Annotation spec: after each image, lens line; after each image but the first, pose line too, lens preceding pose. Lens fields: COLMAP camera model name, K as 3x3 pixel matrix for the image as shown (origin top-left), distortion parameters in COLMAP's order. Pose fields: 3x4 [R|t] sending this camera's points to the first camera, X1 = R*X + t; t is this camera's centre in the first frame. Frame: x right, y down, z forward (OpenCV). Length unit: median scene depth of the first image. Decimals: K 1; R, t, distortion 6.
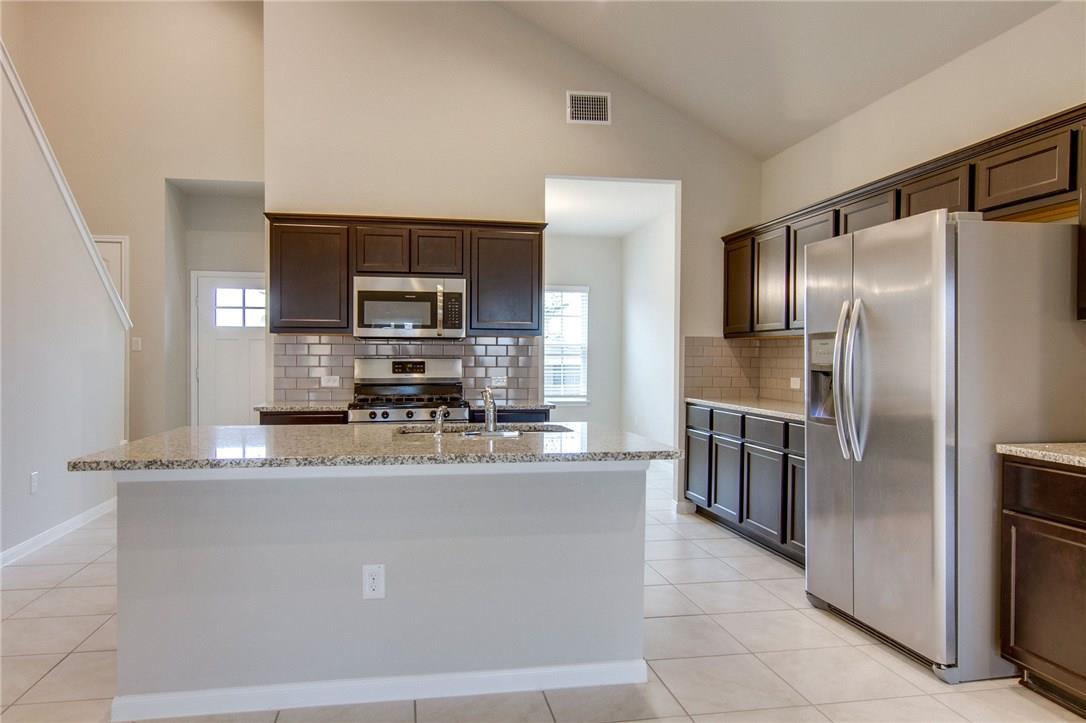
lens RADIAL K [[725.9, 0, 543.0], [0, 725.9, 361.5], [0, 0, 1]] dist [0.001326, 0.000658]
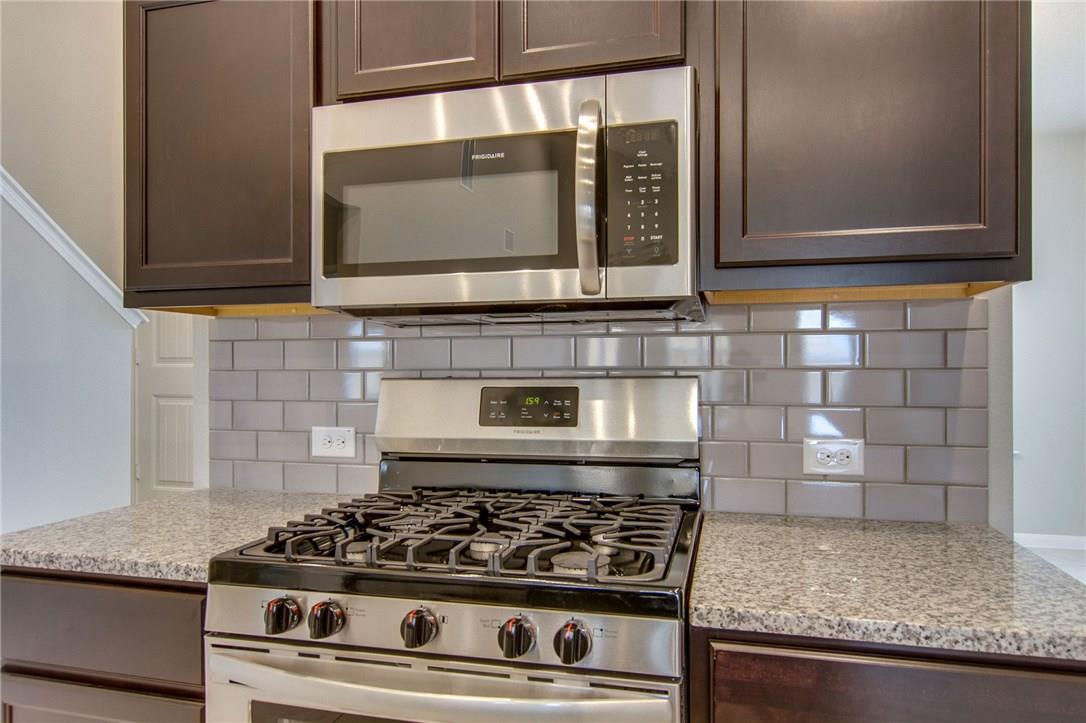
lens RADIAL K [[725.9, 0, 543.0], [0, 725.9, 361.5], [0, 0, 1]] dist [0.001326, 0.000658]
pose [[0.904993, -0.009175, -0.425327, -0.044660], [0.003133, 0.999884, -0.014905, -0.007007], [0.425415, 0.012156, 0.904917, 0.724427]]
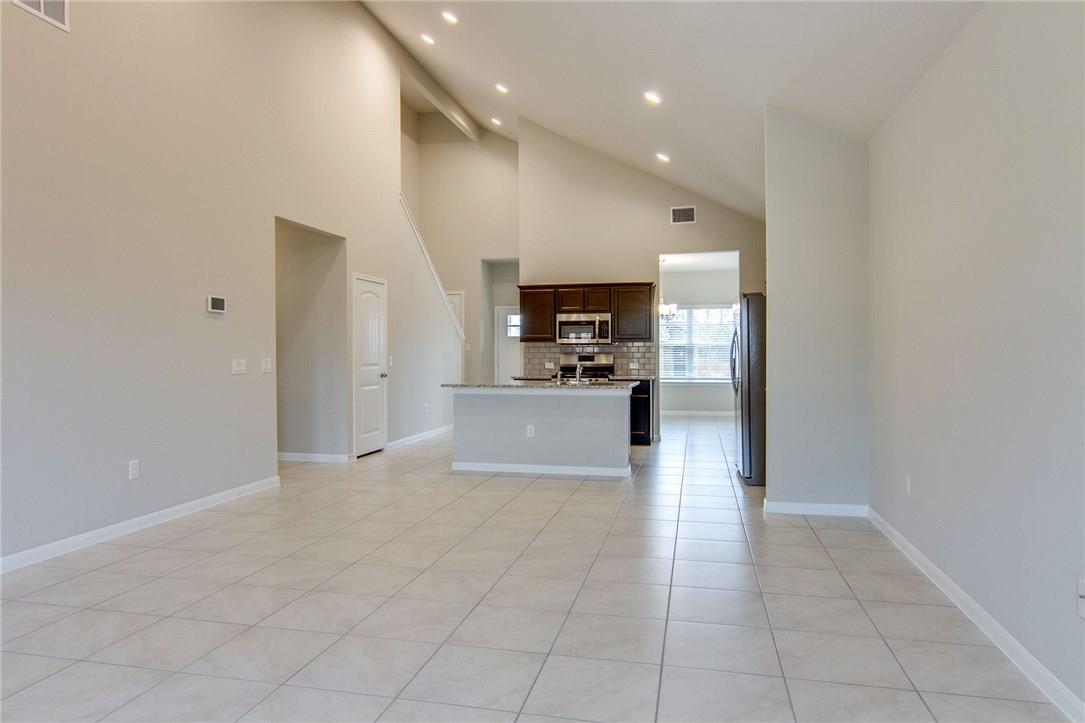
lens RADIAL K [[637.2, 0, 560.5], [0, 637.2, 352.6], [0, 0, 1]] dist [-0.002132, -0.000695]
pose [[0.927886, -0.006834, -0.372802, 0.398280], [0.004885, 0.999969, -0.006173, 0.002625], [0.372833, 0.003907, 0.927890, -0.634728]]
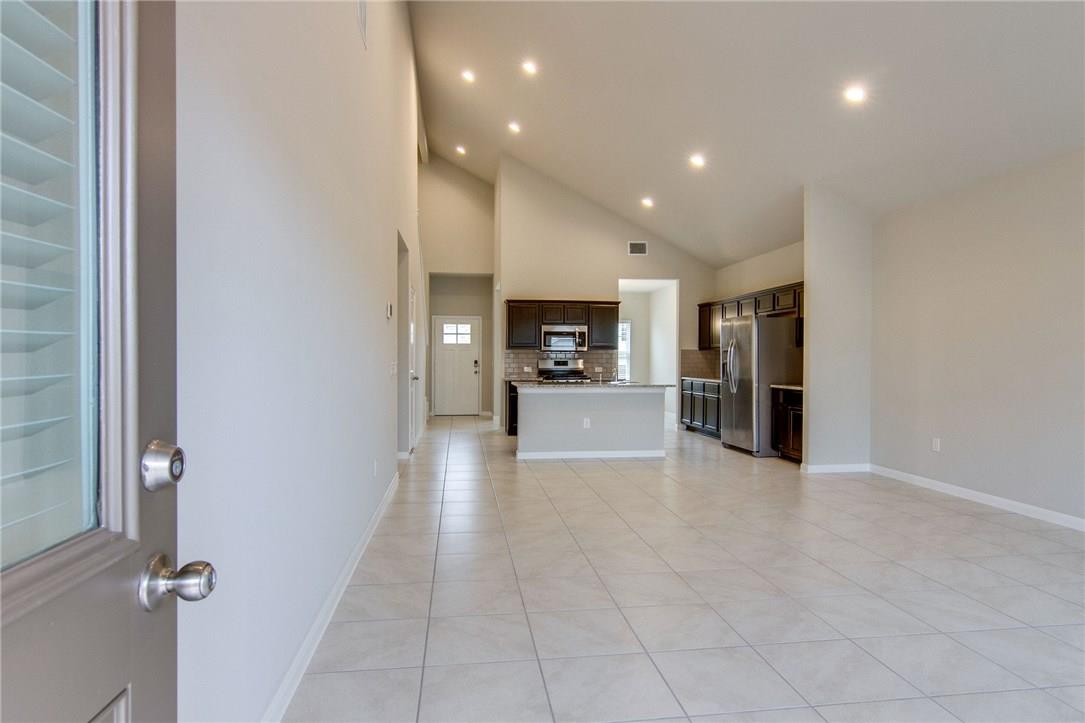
lens RADIAL K [[570.8, 0, 558.9], [0, 570.8, 361.5], [0, 0, 1]] dist [-0.000236, 0.000130]
pose [[0.999417, -0.000816, -0.034124, -0.130821], [0.000785, 0.999999, -0.000933, 0.003938], [0.034125, 0.000906, 0.999417, -0.839261]]
